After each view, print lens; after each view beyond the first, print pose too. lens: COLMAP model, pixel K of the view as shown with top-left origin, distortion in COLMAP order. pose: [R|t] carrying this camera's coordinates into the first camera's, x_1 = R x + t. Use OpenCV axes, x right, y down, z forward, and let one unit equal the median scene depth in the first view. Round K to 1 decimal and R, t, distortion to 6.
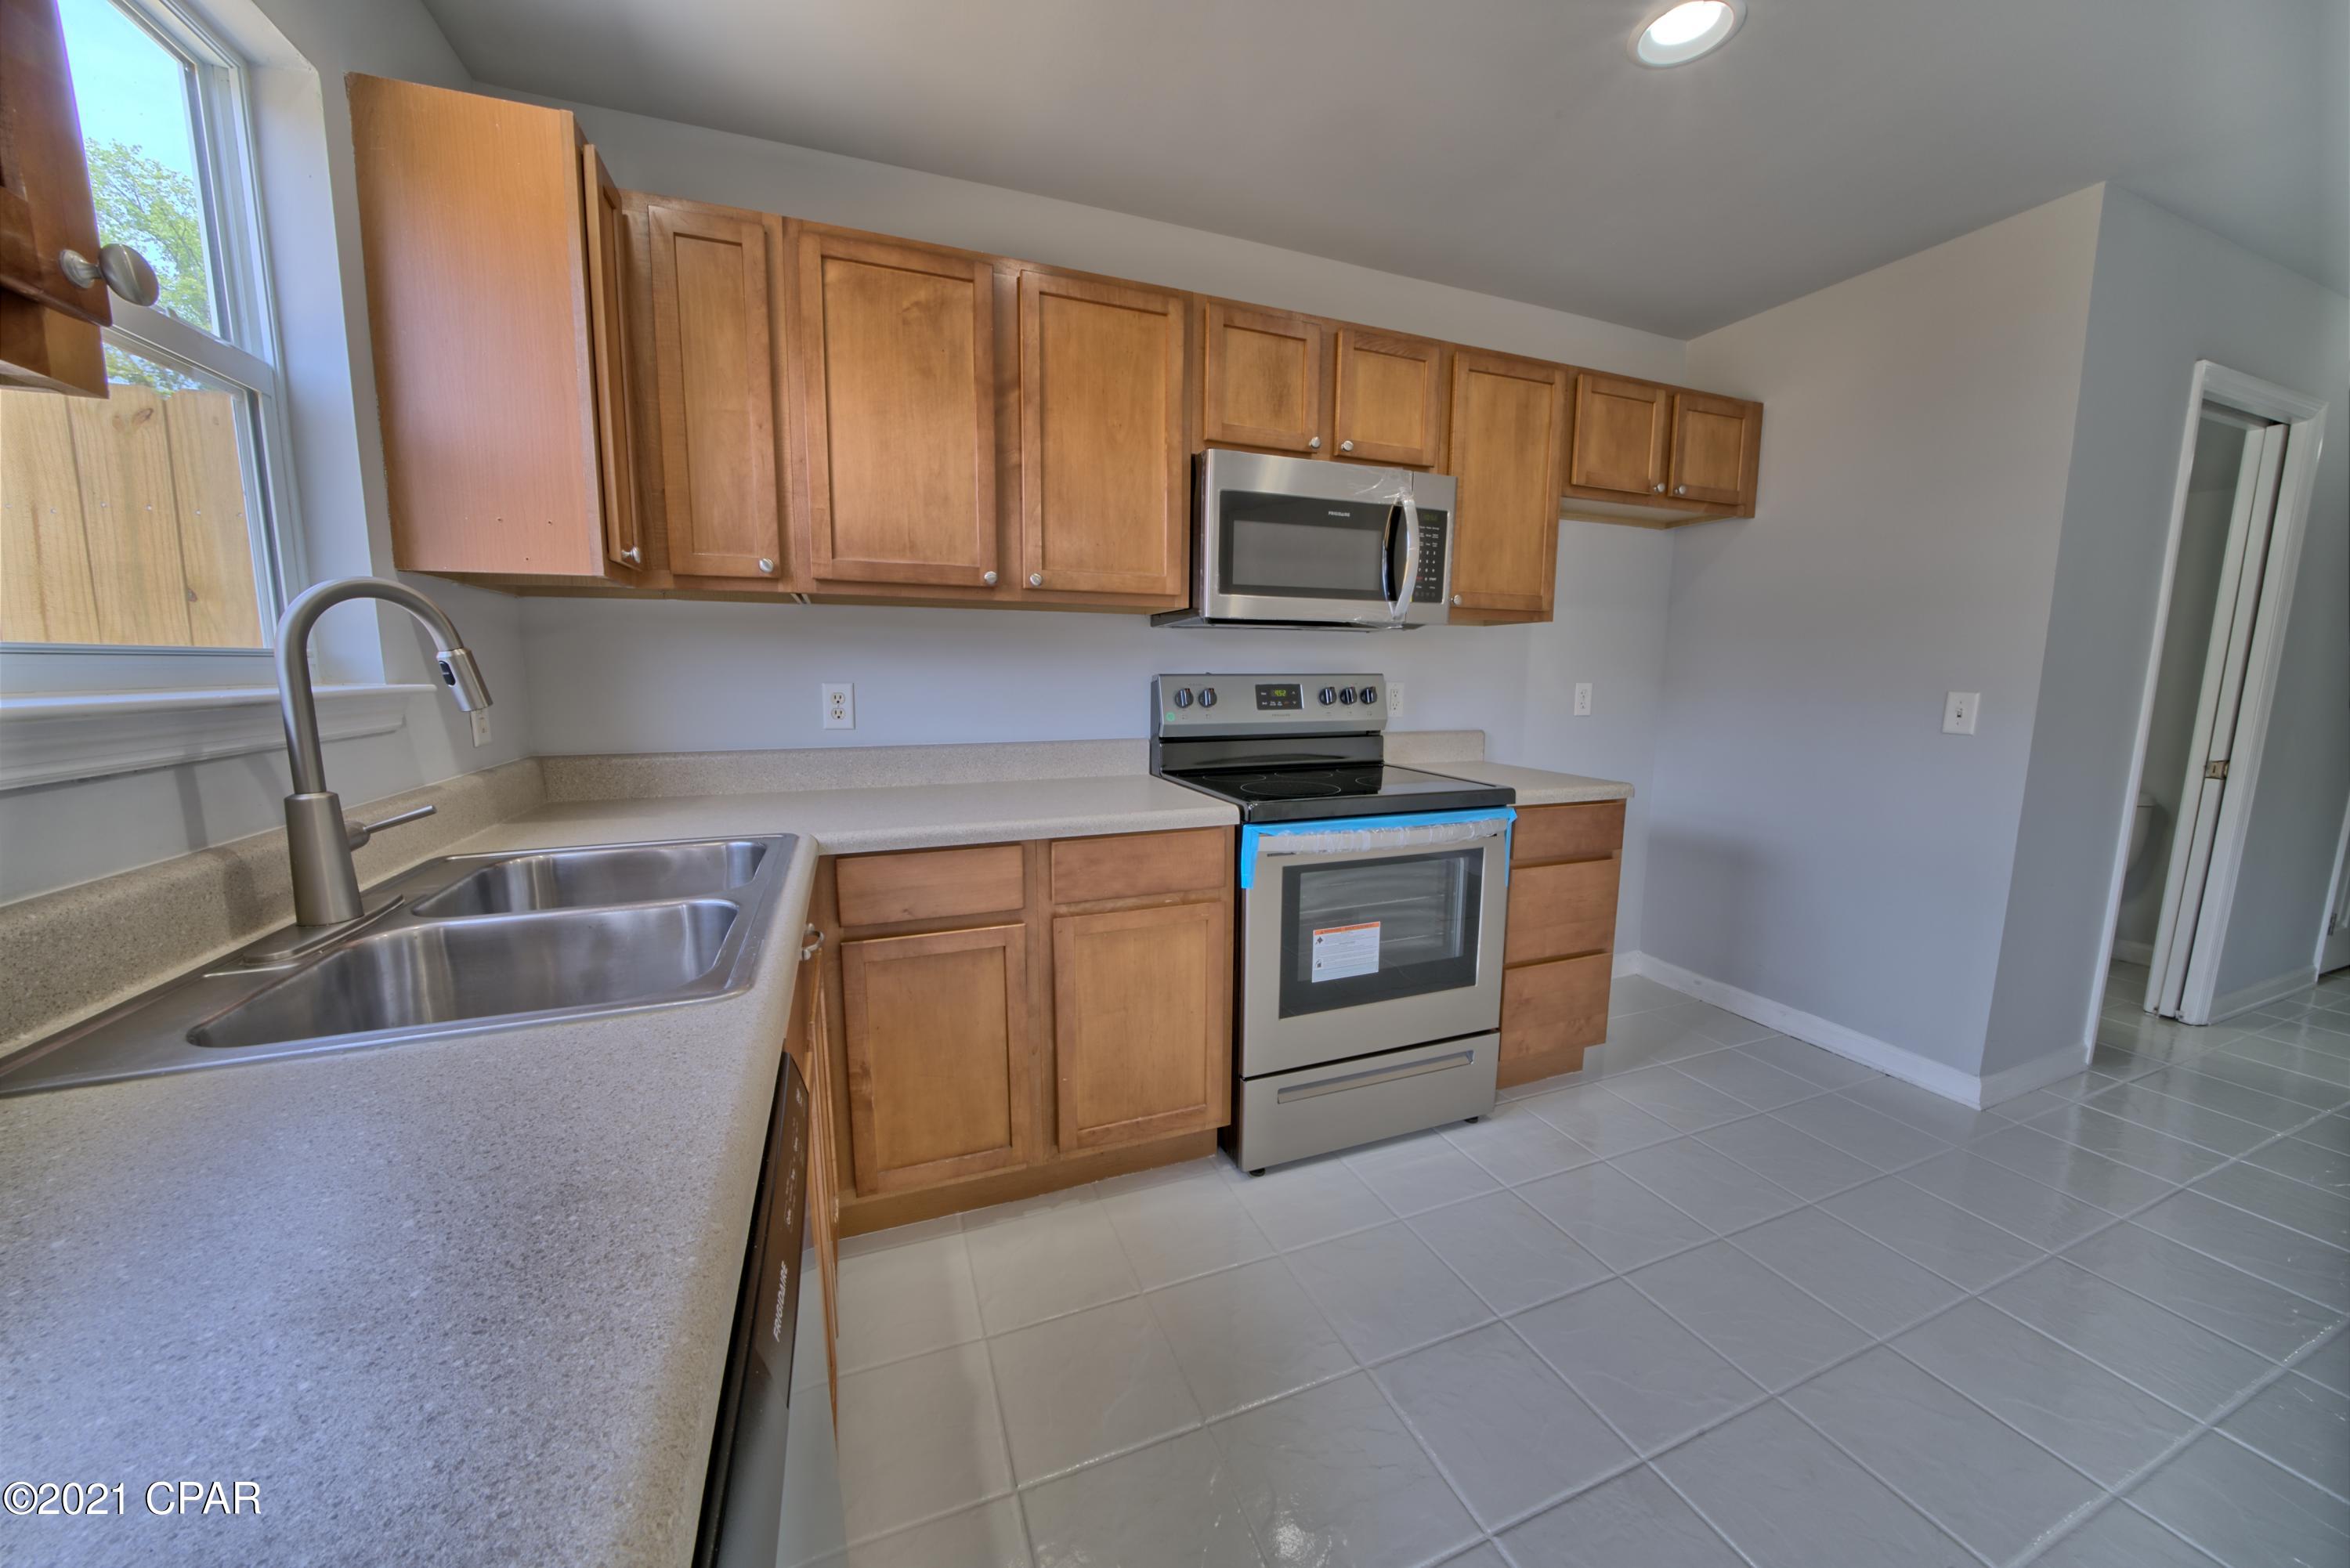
lens RADIAL K [[815.4, 0, 1168.7], [0, 815.4, 782.8], [0, 0, 1]] dist [-0.011512, -0.000004]
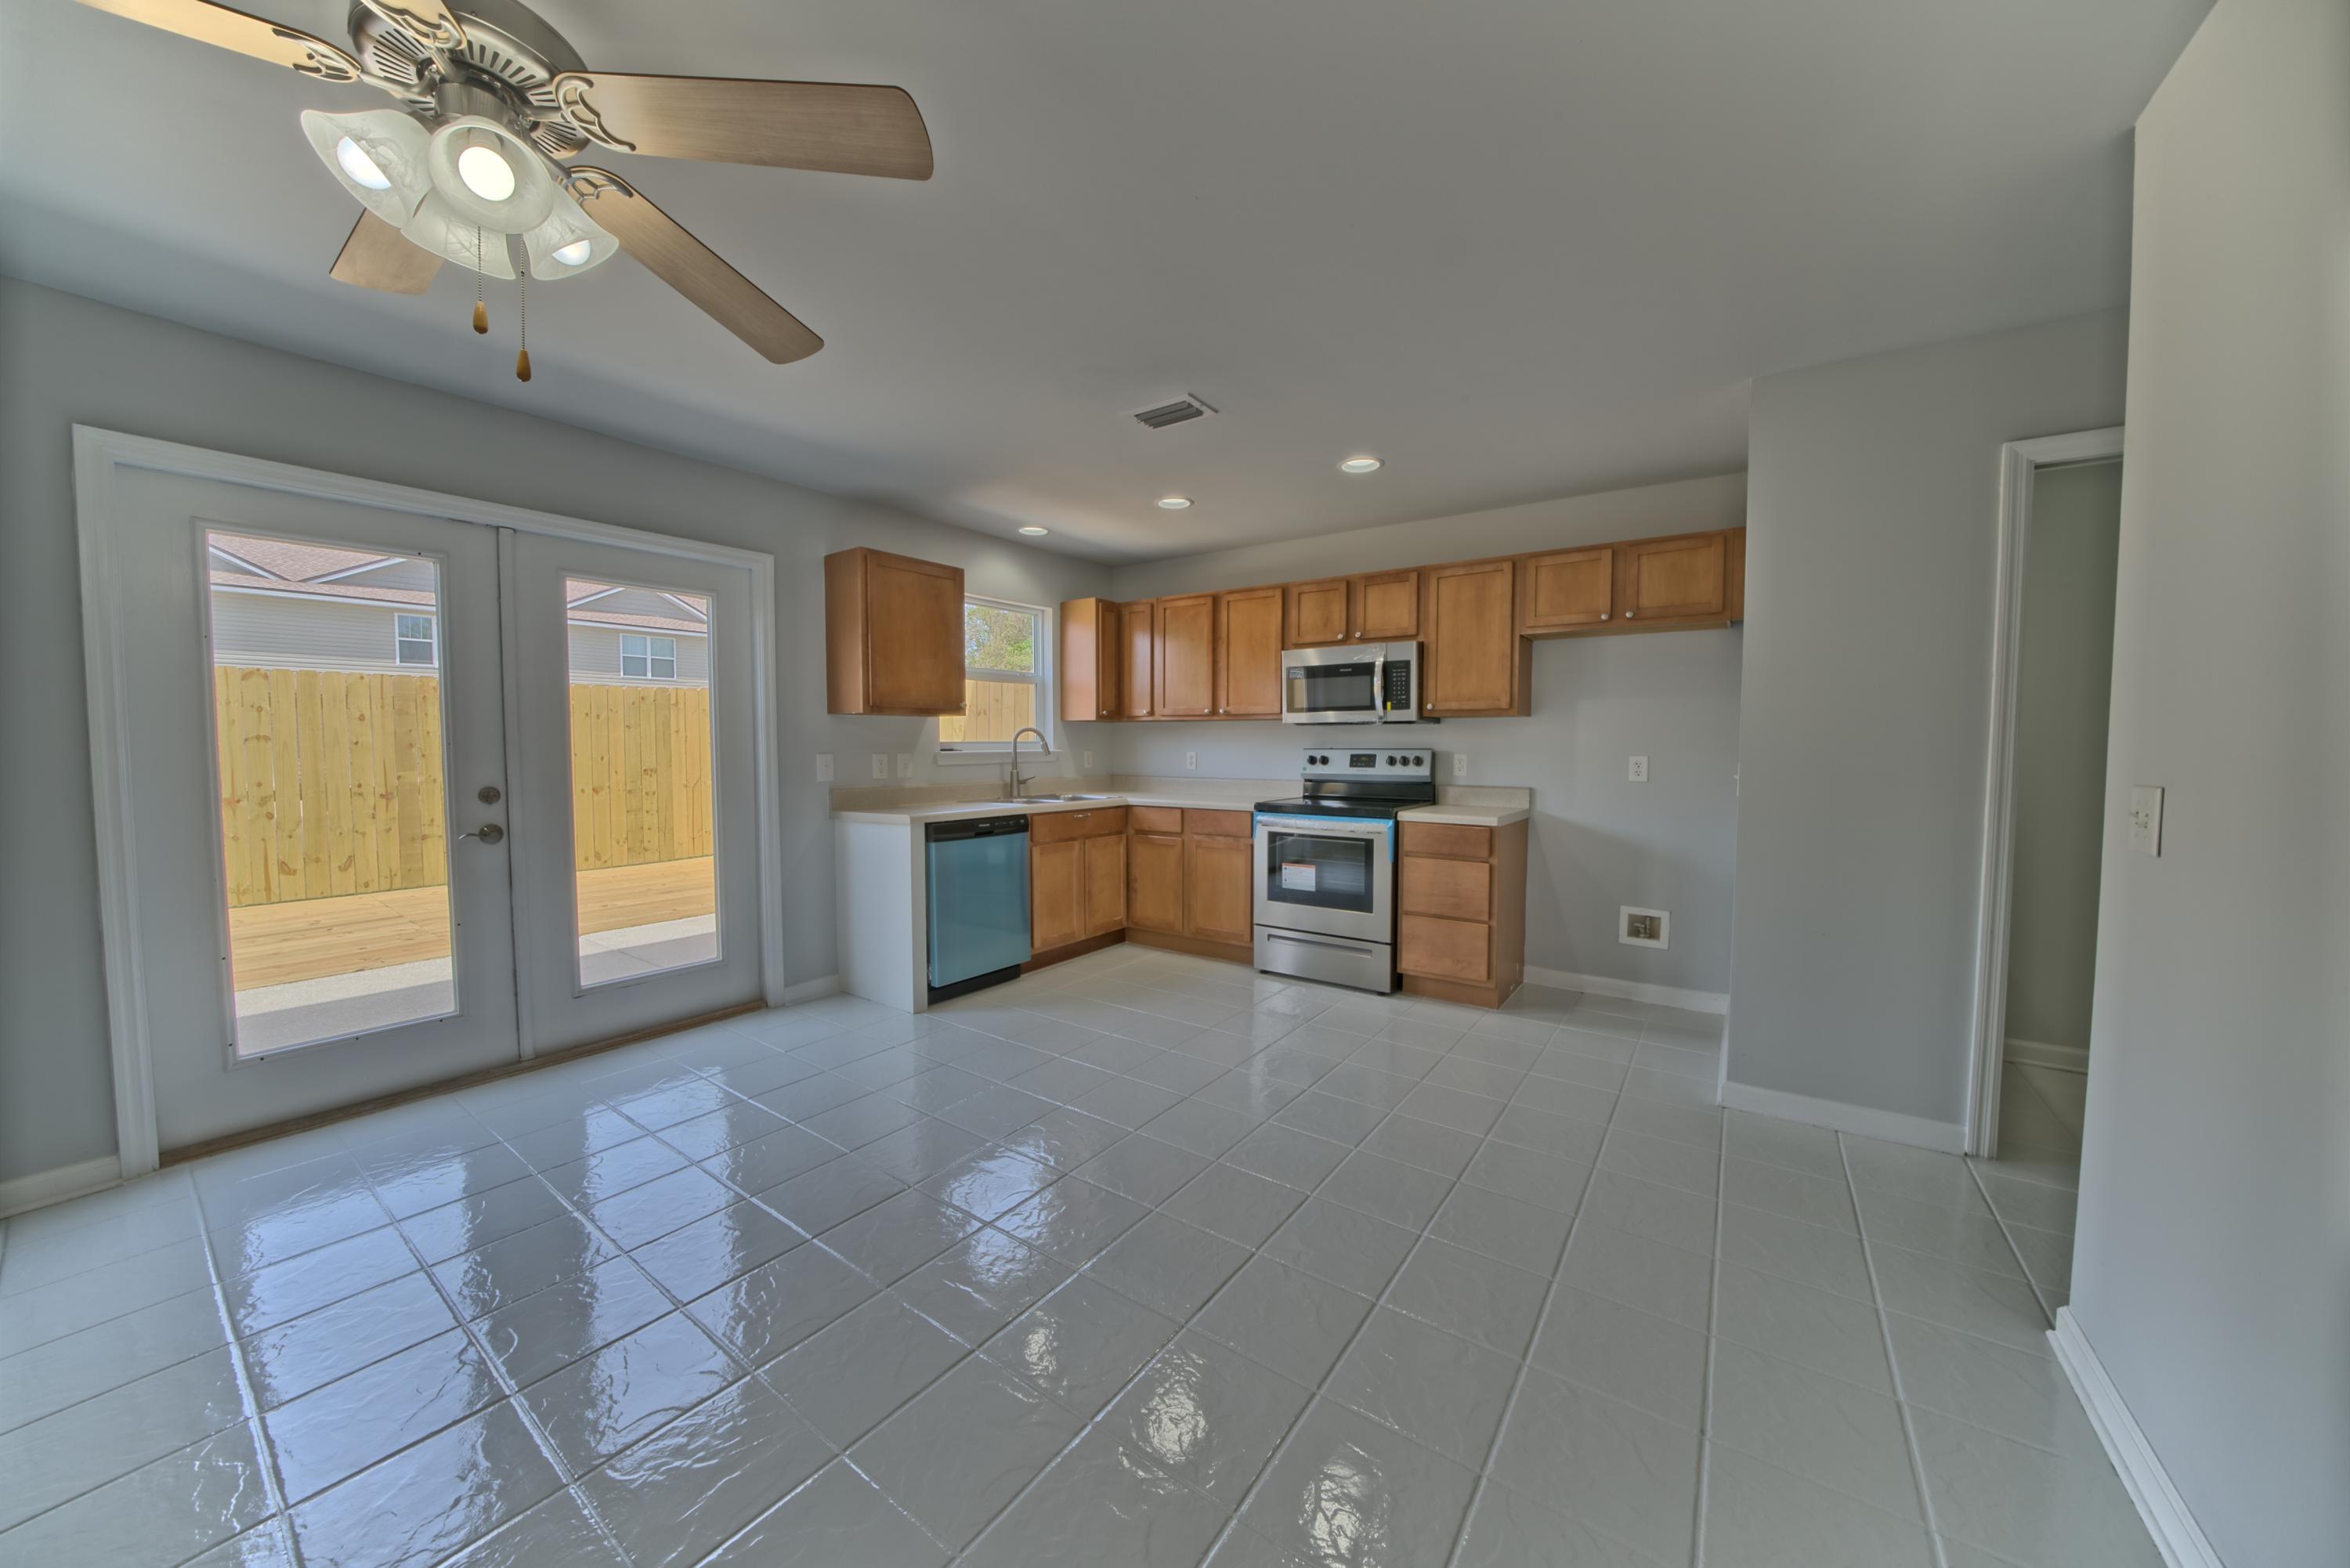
lens RADIAL K [[815.4, 0, 1168.7], [0, 815.4, 782.8], [0, 0, 1]] dist [-0.011512, -0.000004]
pose [[0.542651, 0.037636, -0.839114, 1.756915], [-0.114954, 0.992924, -0.029805, 0.062954], [0.832055, 0.112633, 0.543138, -0.454157]]
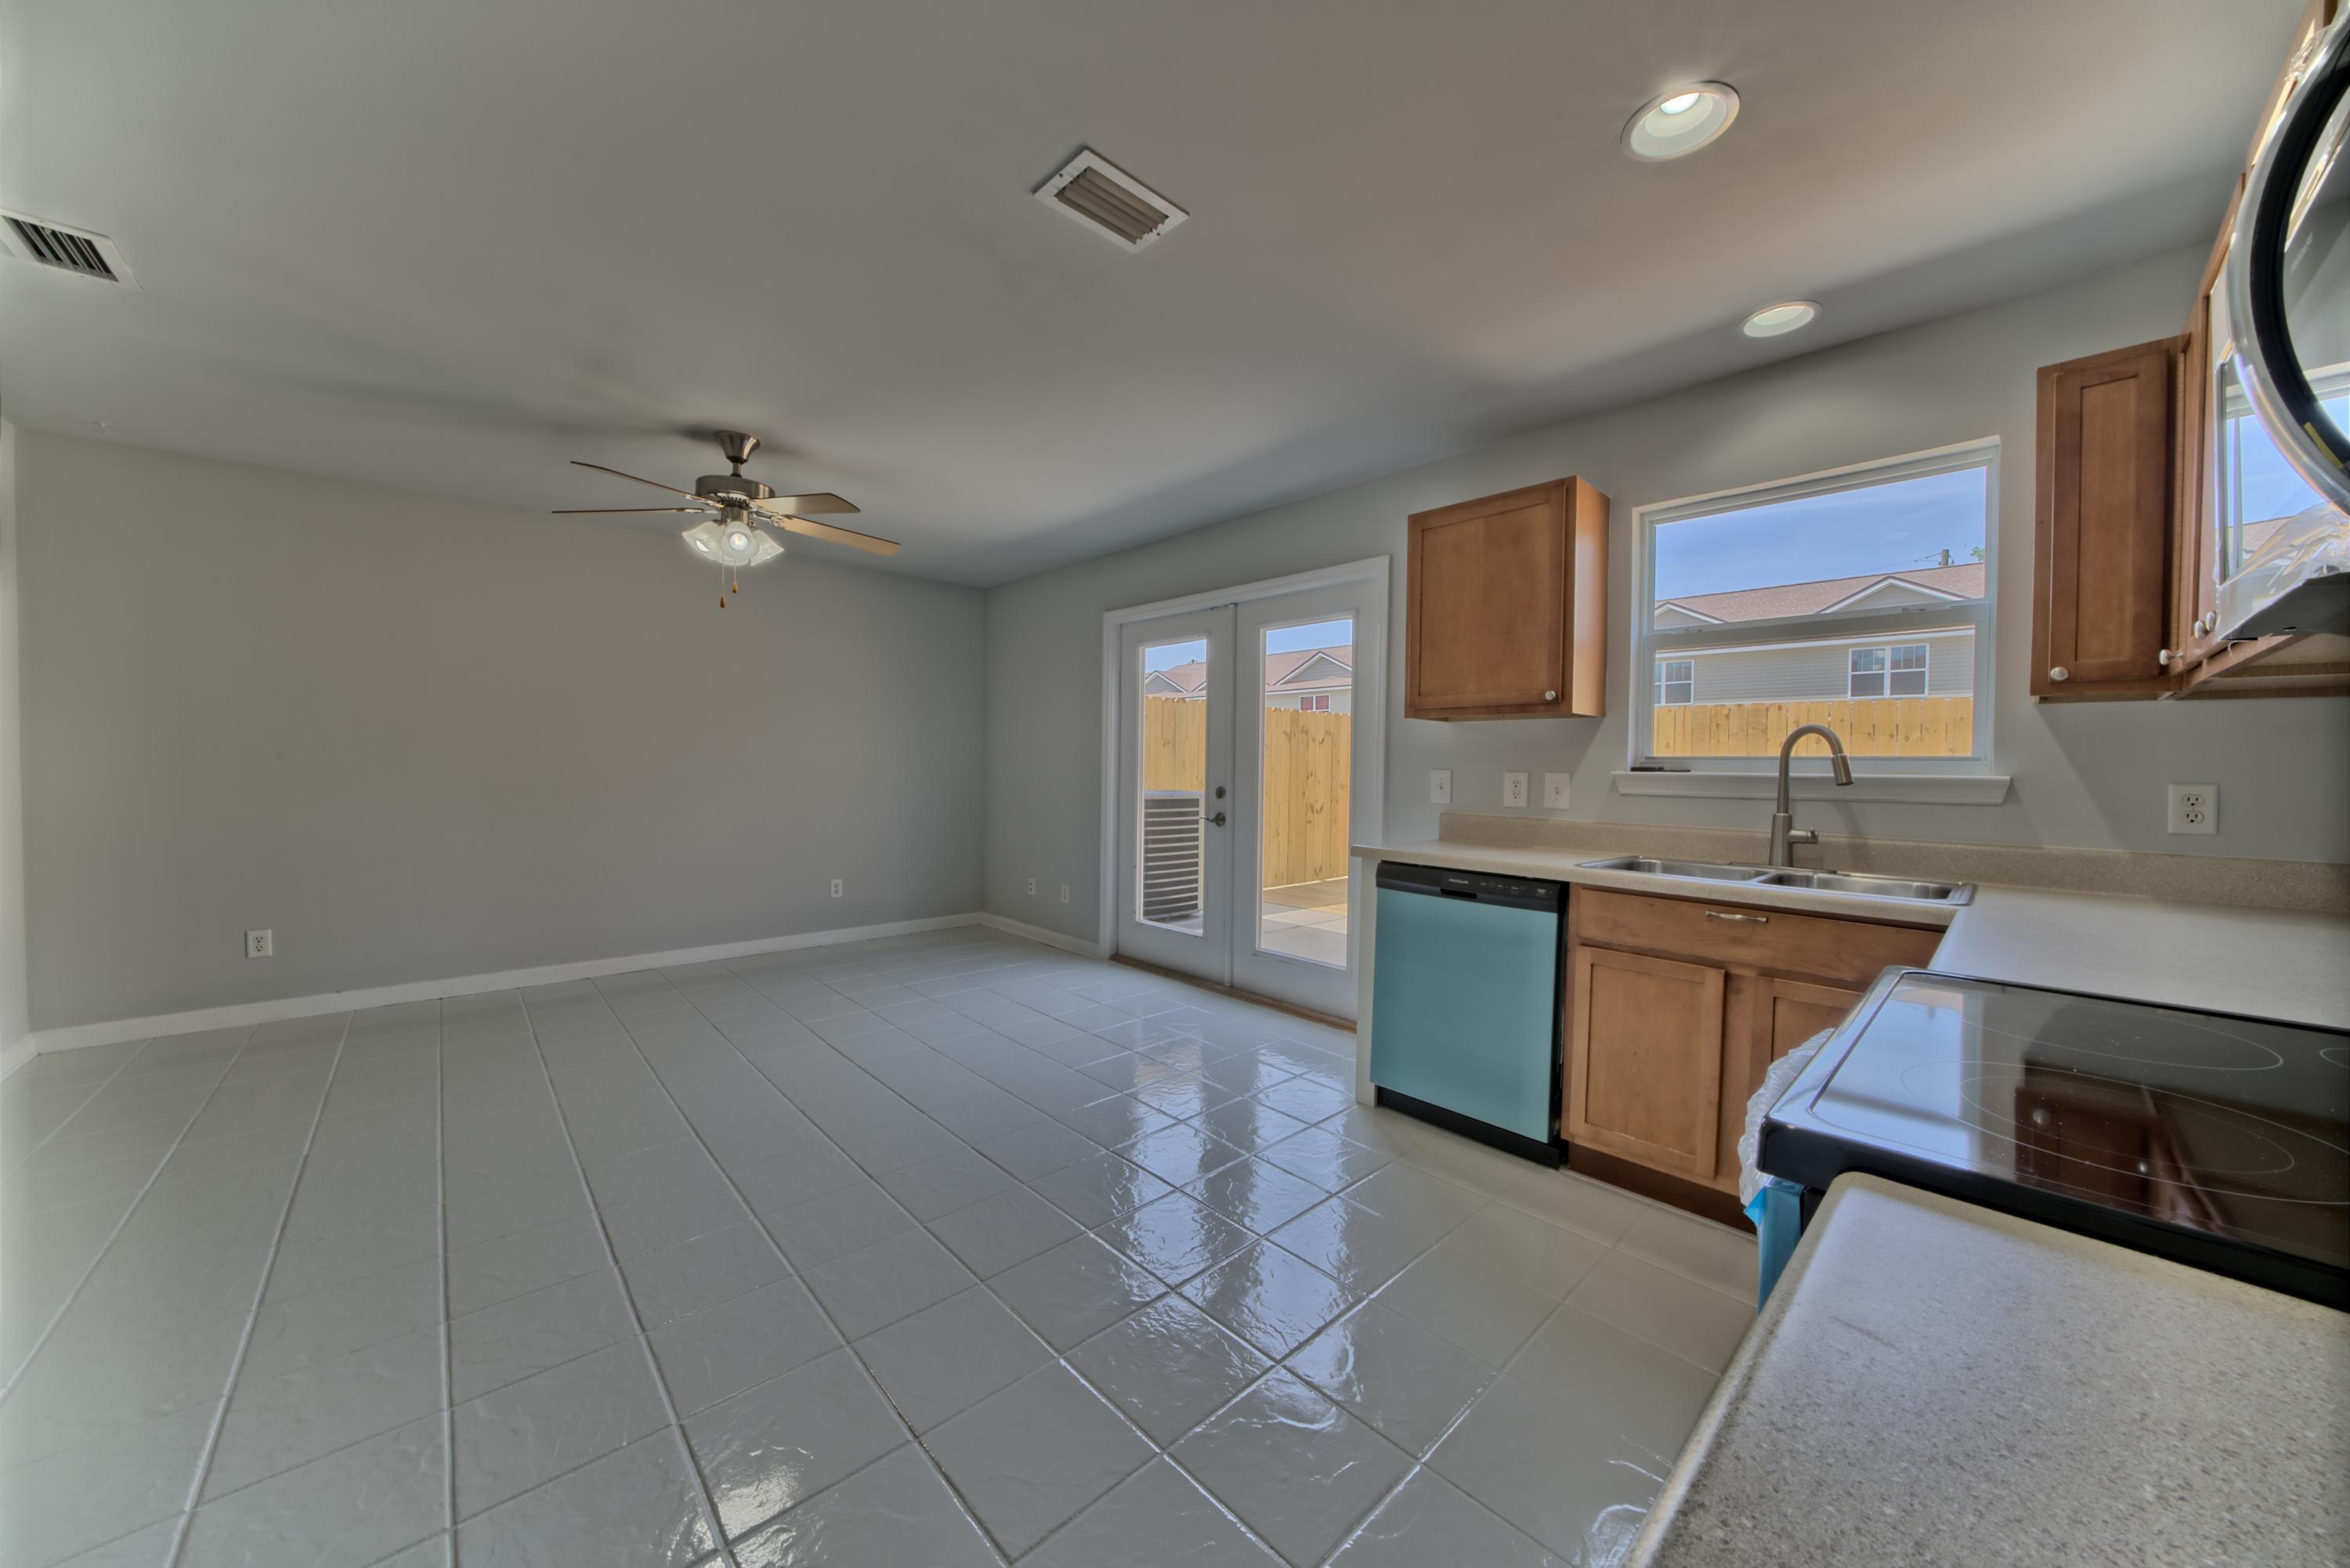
lens RADIAL K [[815.4, 0, 1168.7], [0, 815.4, 782.8], [0, 0, 1]] dist [-0.011512, -0.000004]
pose [[-0.930136, -0.009613, -0.367089, 0.764112], [-0.069783, 0.986068, 0.150995, -0.153310], [0.360523, 0.166062, -0.917849, 1.219830]]
